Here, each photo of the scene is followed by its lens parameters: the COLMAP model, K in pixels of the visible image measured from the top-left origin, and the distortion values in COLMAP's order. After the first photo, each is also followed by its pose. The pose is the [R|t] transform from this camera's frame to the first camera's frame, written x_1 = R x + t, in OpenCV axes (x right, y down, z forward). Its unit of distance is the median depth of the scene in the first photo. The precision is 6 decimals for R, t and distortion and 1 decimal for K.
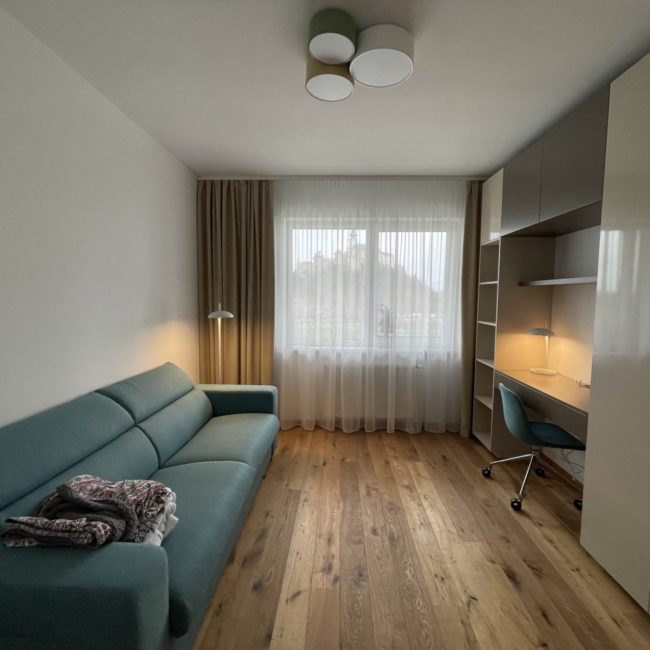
lens RADIAL K [[352.1, 0, 325.0], [0, 352.1, 325.0], [0, 0, 1]] dist [-0.002076, 0.002320]
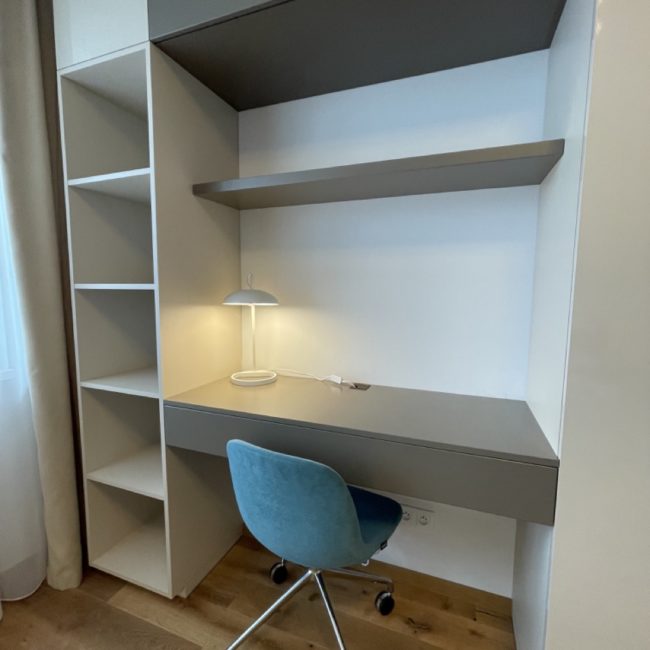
lens RADIAL K [[352.1, 0, 325.0], [0, 352.1, 325.0], [0, 0, 1]] dist [-0.002076, 0.002320]
pose [[0.318149, -0.105495, 0.942153, 0.175020], [0.070596, 0.993667, 0.087425, 0.020091], [-0.945409, 0.038698, 0.323581, 0.691483]]
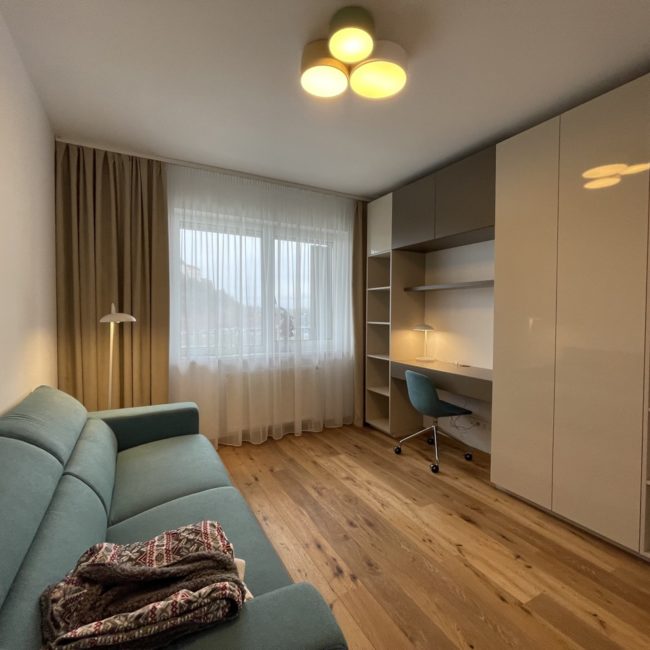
lens RADIAL K [[352.1, 0, 325.0], [0, 352.1, 325.0], [0, 0, 1]] dist [-0.002076, 0.002320]
pose [[0.857957, -0.024312, 0.513145, -0.300880], [0.046488, 0.998456, -0.030420, 0.029337], [-0.511613, 0.049955, 0.857762, 0.099176]]
